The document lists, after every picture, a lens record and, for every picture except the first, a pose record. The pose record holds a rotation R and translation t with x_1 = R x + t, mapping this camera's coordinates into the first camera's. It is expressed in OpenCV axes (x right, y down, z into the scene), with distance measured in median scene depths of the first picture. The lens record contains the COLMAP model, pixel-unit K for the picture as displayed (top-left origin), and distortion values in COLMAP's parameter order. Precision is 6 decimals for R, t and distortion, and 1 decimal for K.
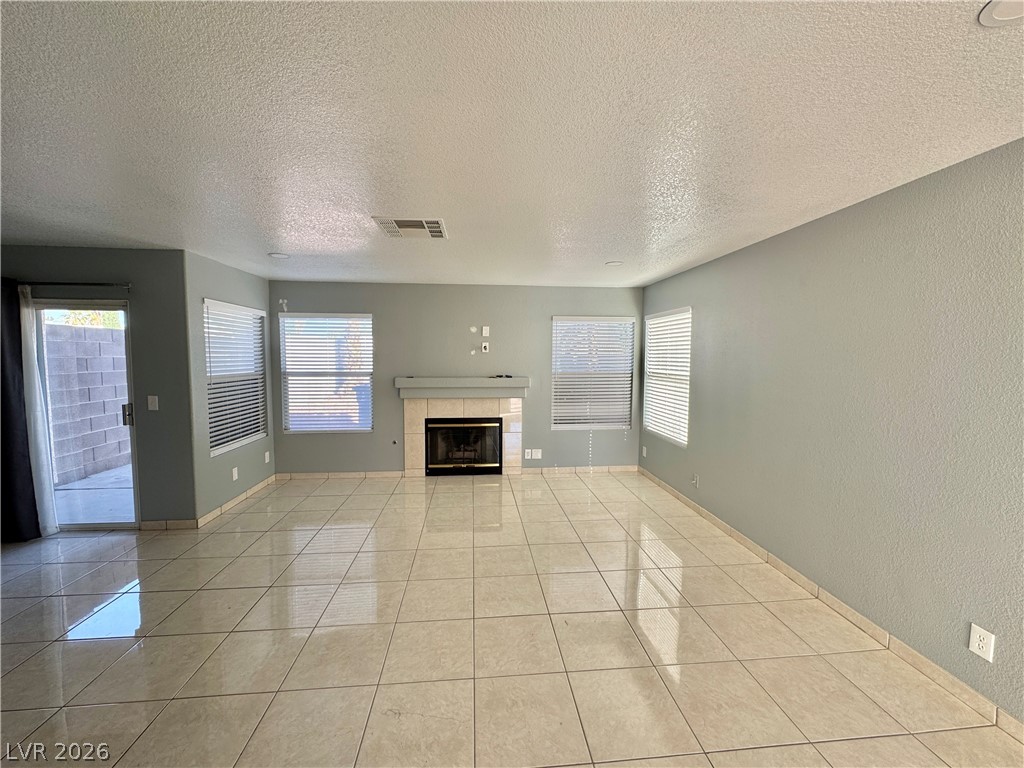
lens RADIAL K [[407.8, 0, 512.0], [0, 407.8, 384.4], [0, 0, 1]] dist [-0.005922, 0.001169]
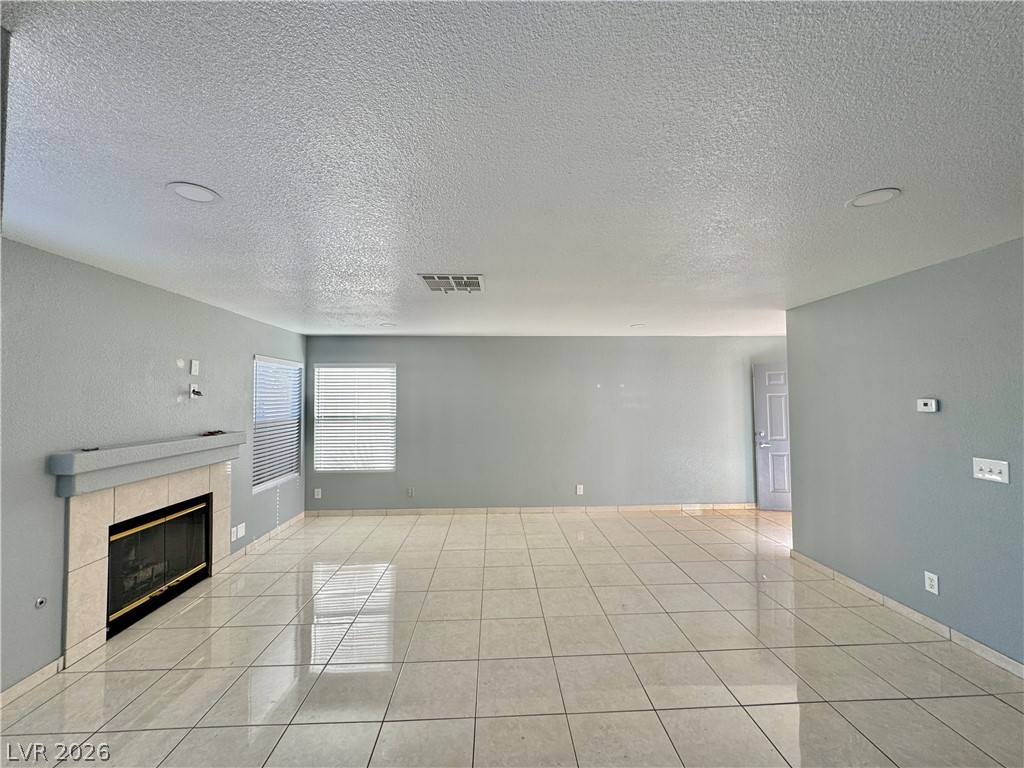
lens RADIAL K [[407.8, 0, 512.0], [0, 407.8, 386.2], [0, 0, 1]] dist [-0.005922, 0.001169]
pose [[0.054256, 0.024680, 0.998222, -0.707617], [0.079137, 0.996444, -0.028938, -0.039012], [-0.995386, 0.080567, 0.052110, 0.447147]]
